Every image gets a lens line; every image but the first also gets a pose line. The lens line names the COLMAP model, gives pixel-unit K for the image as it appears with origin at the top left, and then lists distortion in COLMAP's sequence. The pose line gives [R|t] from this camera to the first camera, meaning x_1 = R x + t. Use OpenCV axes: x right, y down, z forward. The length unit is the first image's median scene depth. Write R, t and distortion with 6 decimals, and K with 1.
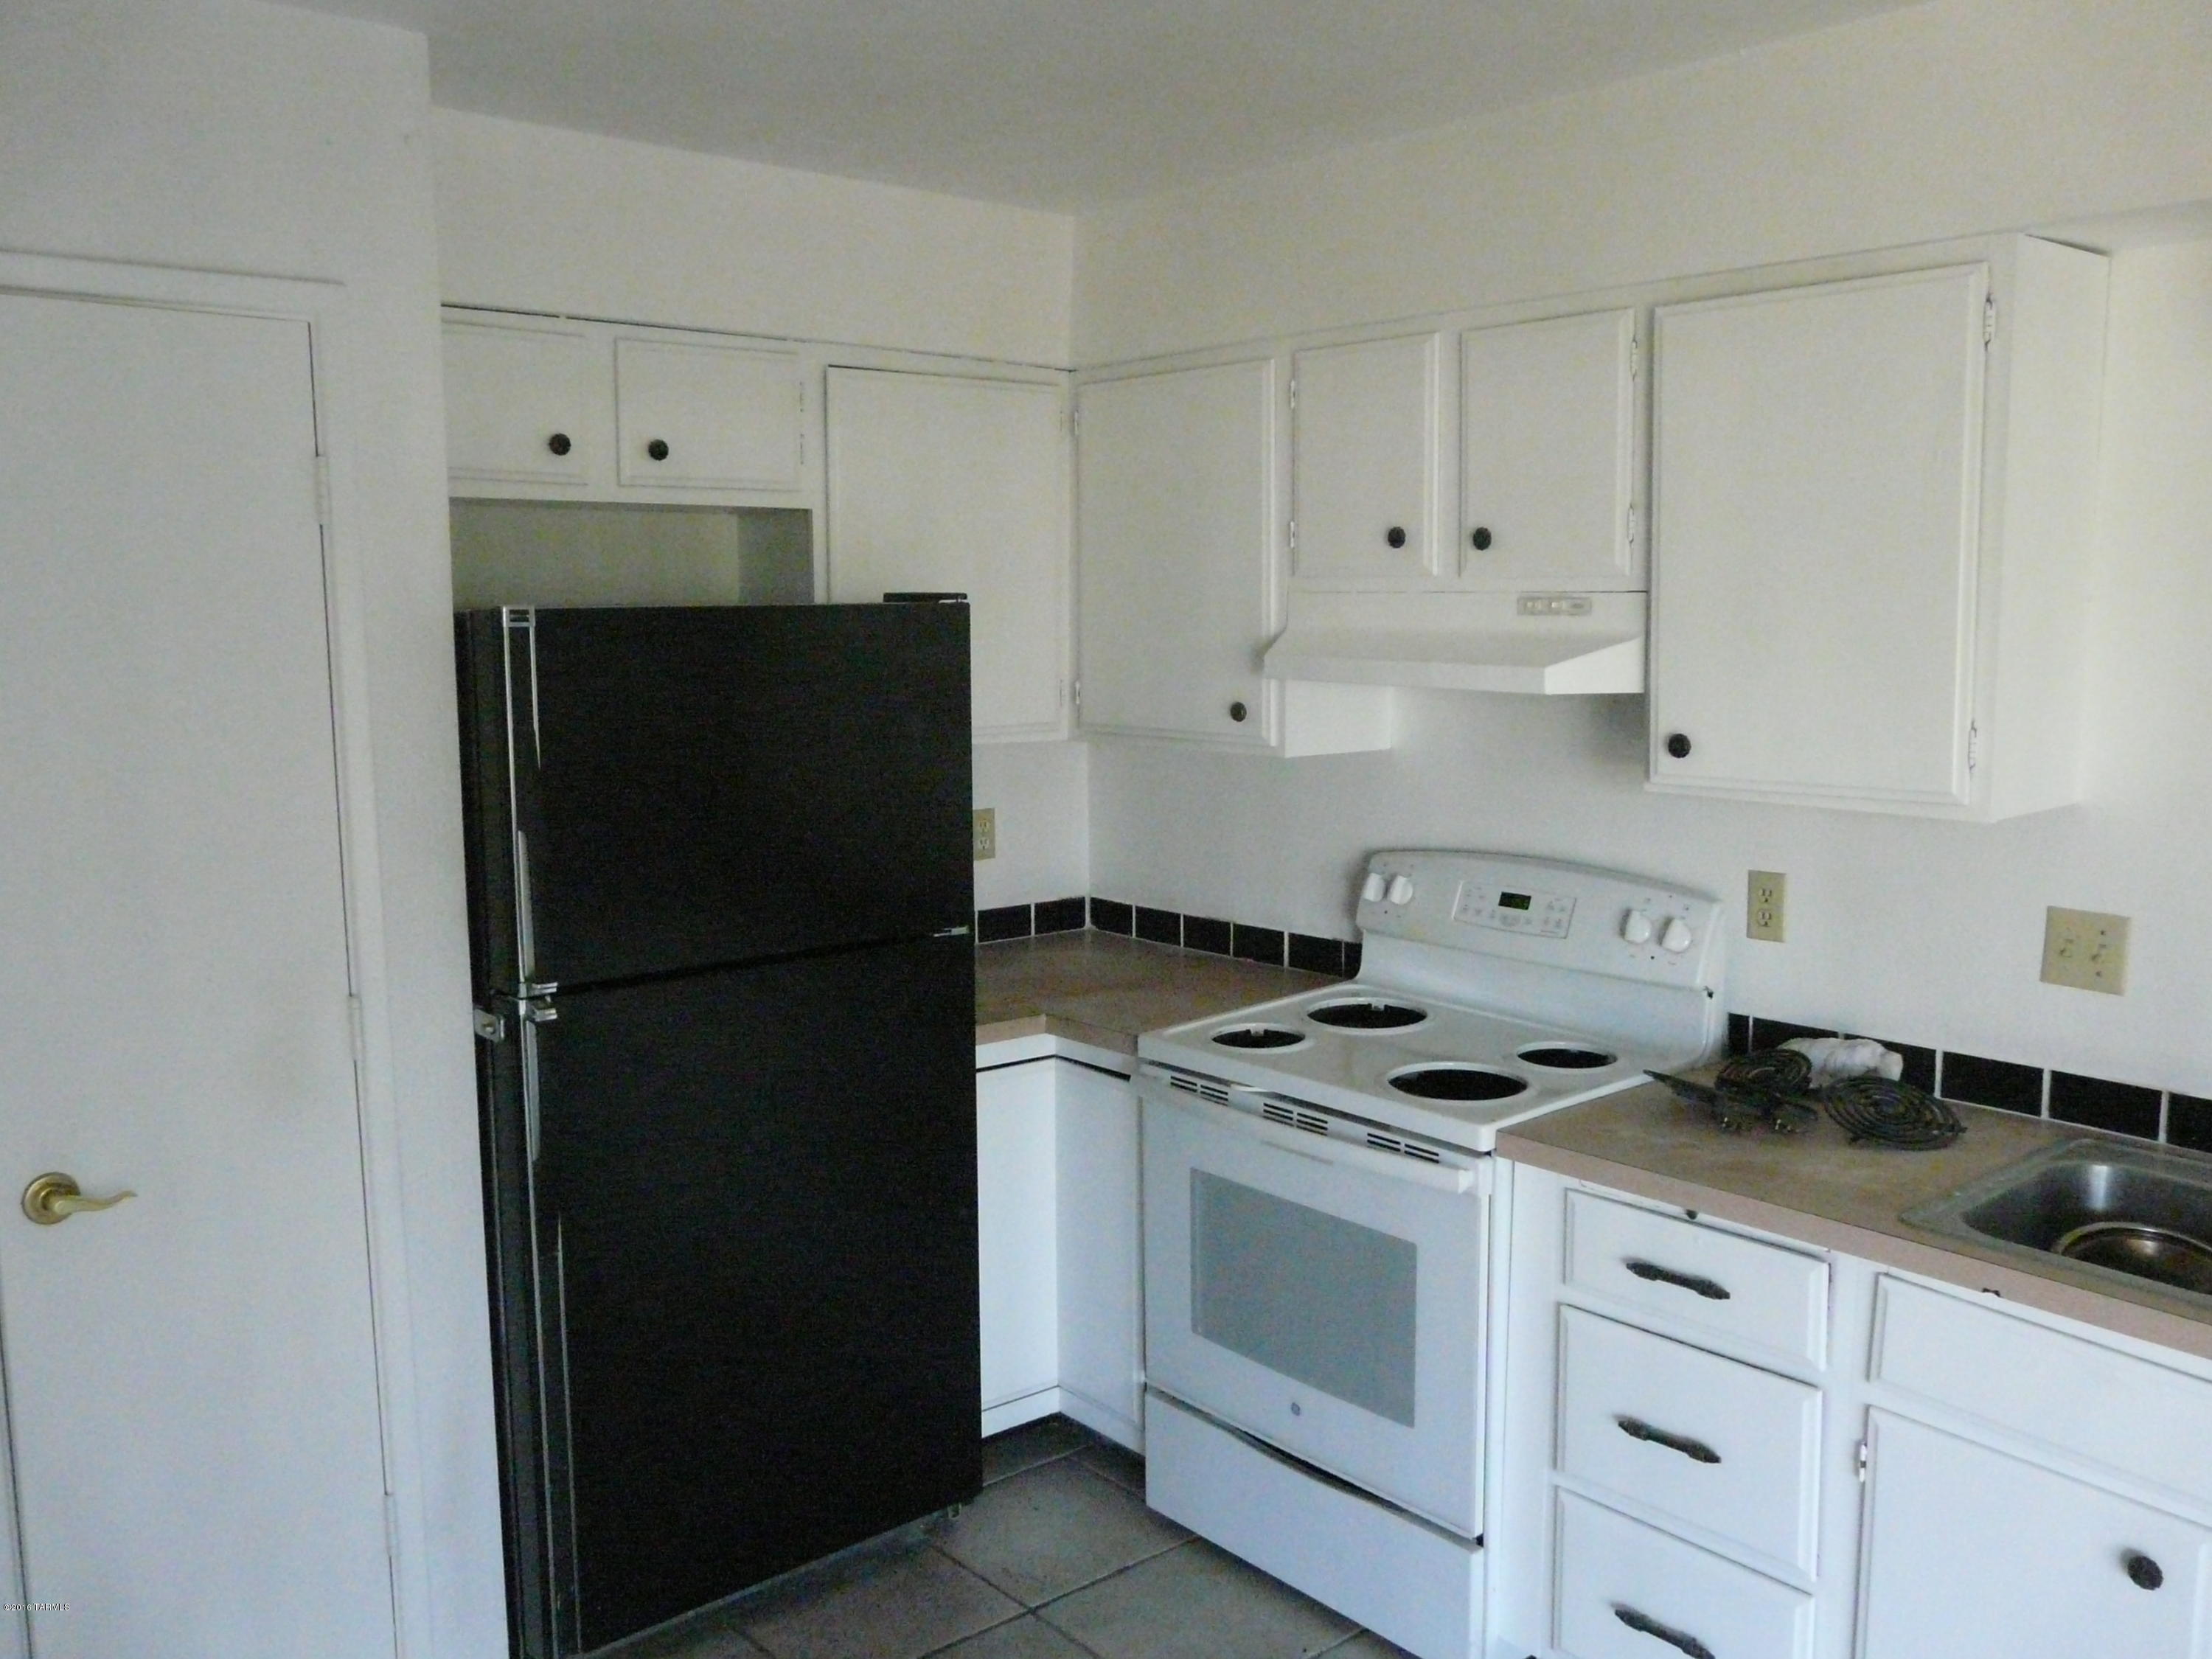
lens RADIAL K [[1849.5, 0, 1106.0], [0, 1849.5, 829.5], [0, 0, 1]] dist [-0.089940, 0.118481]
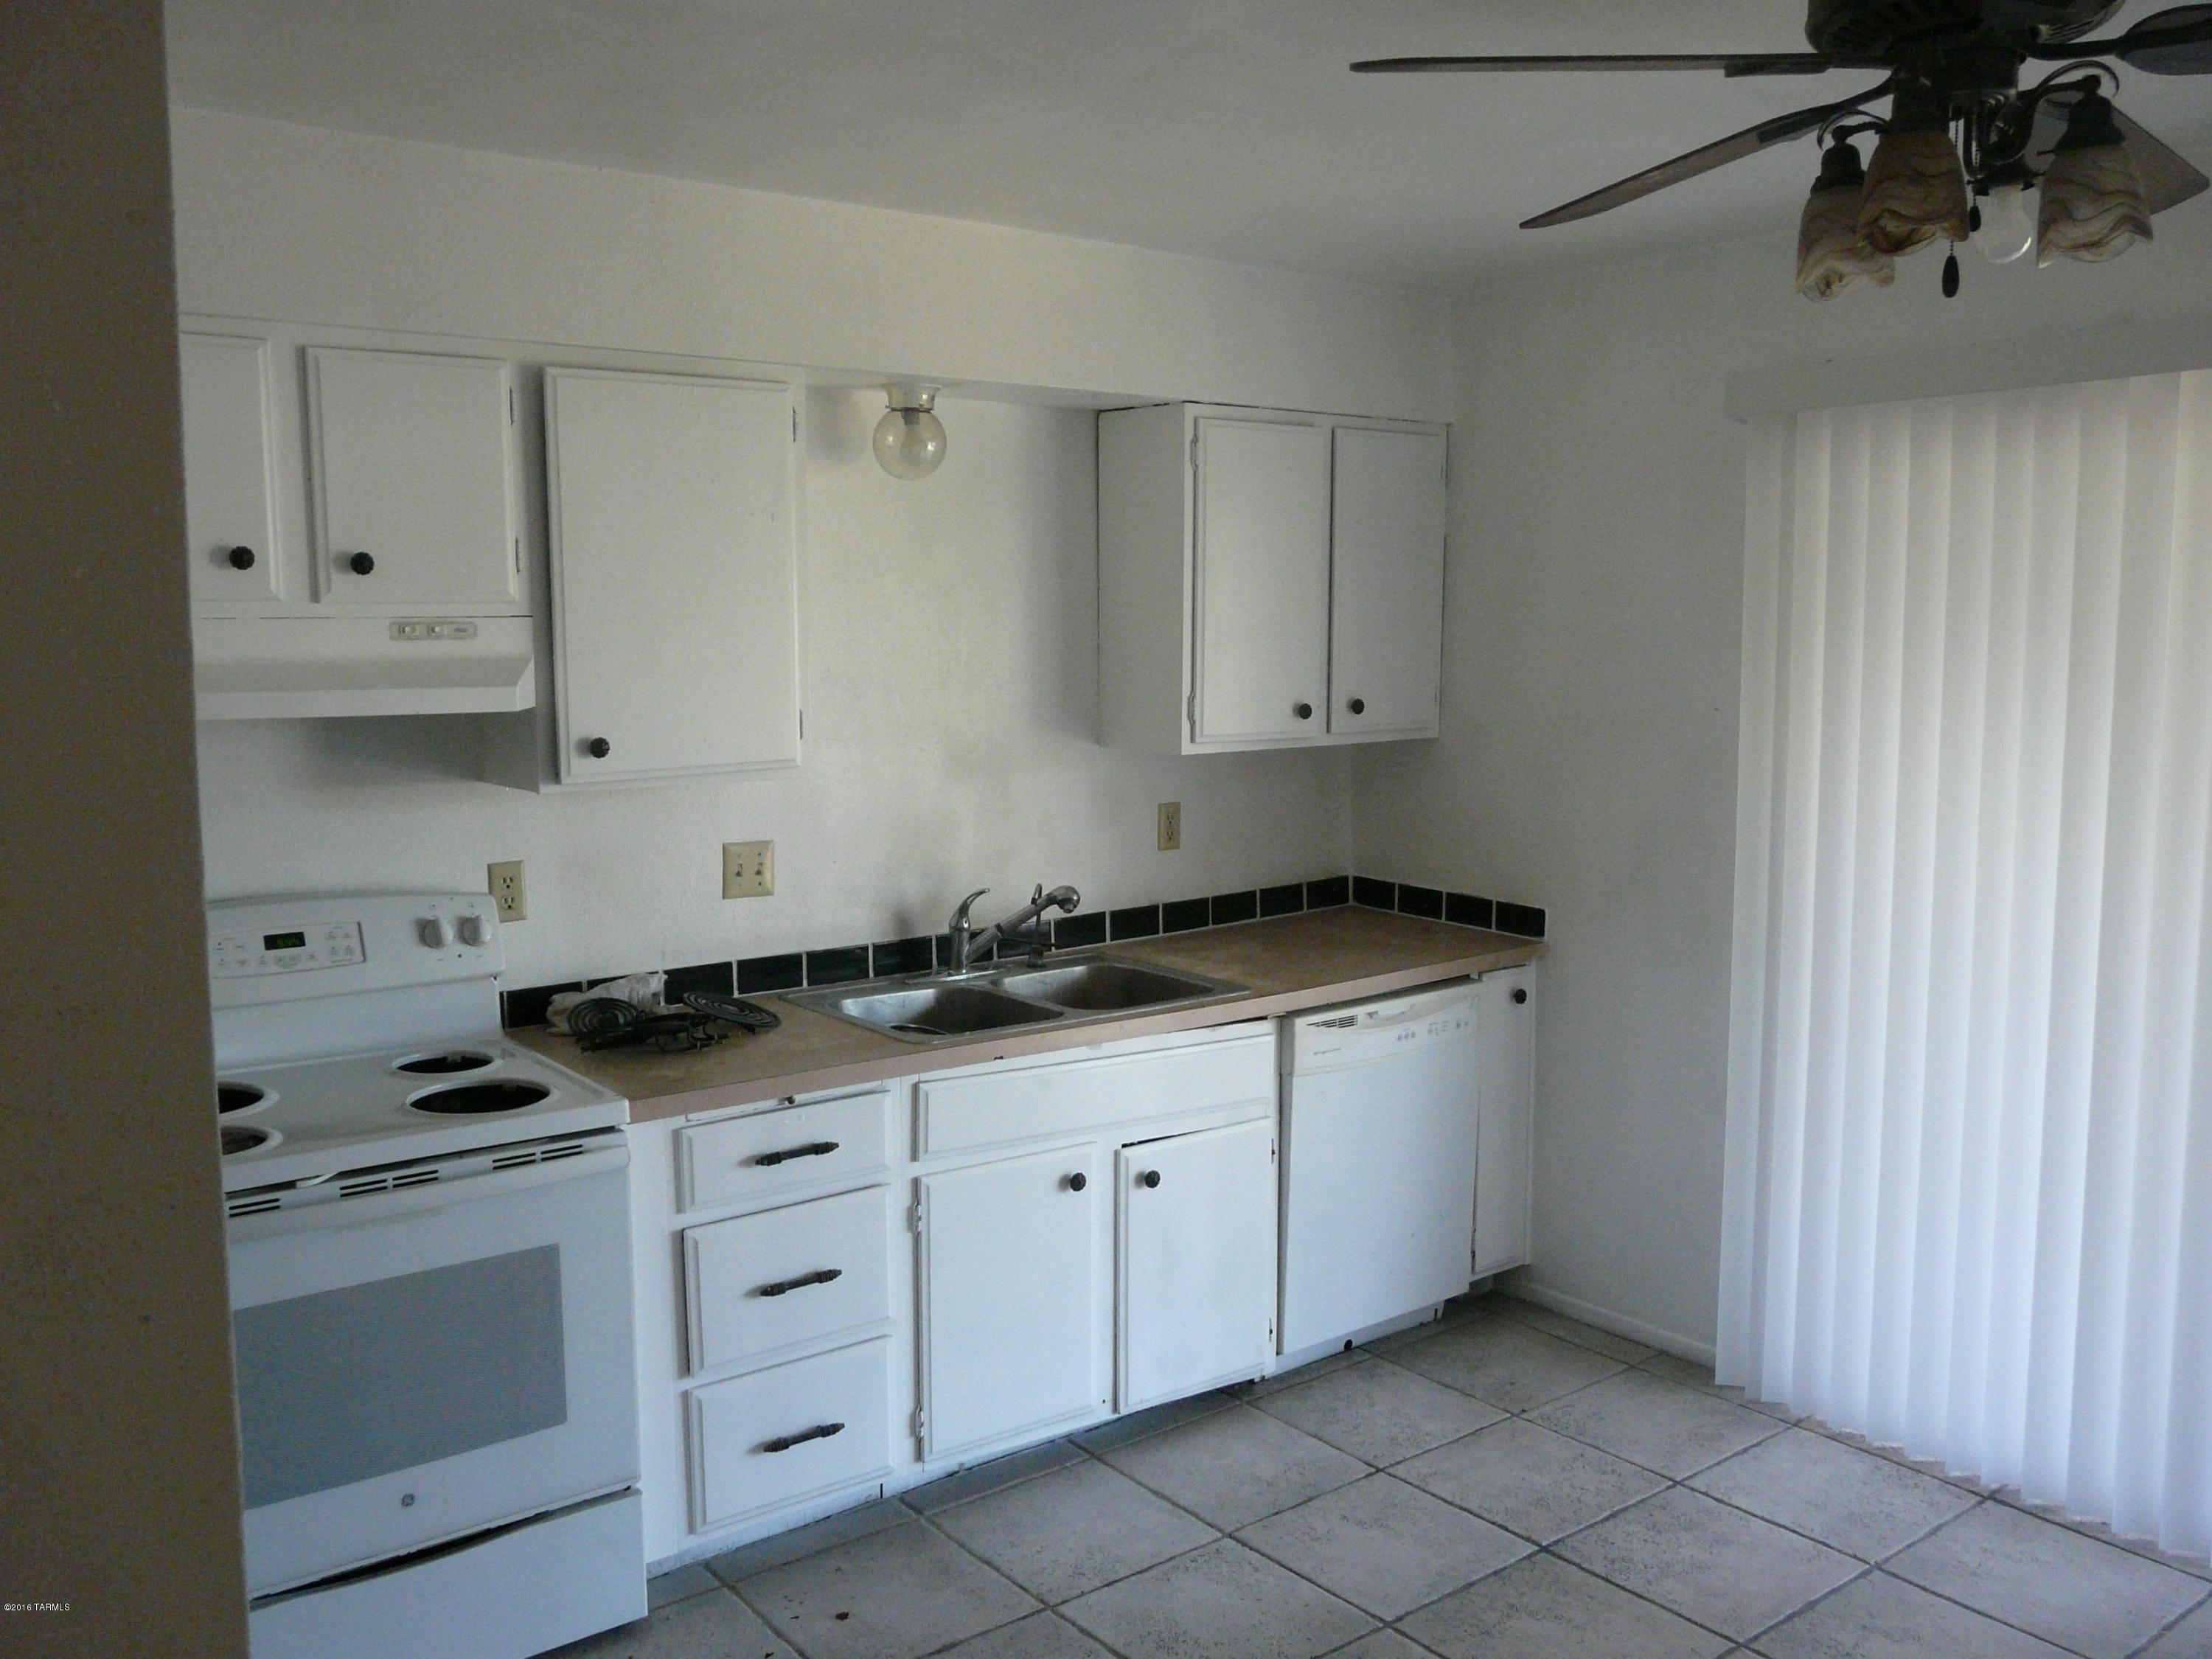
lens RADIAL K [[1849.5, 0, 1106.0], [0, 1849.5, 829.5], [0, 0, 1]] dist [-0.089940, 0.118481]
pose [[0.041056, -0.105545, 0.993567, -0.815196], [0.131852, 0.986281, 0.099323, -0.065769], [-0.990419, 0.126926, 0.054409, 0.605316]]
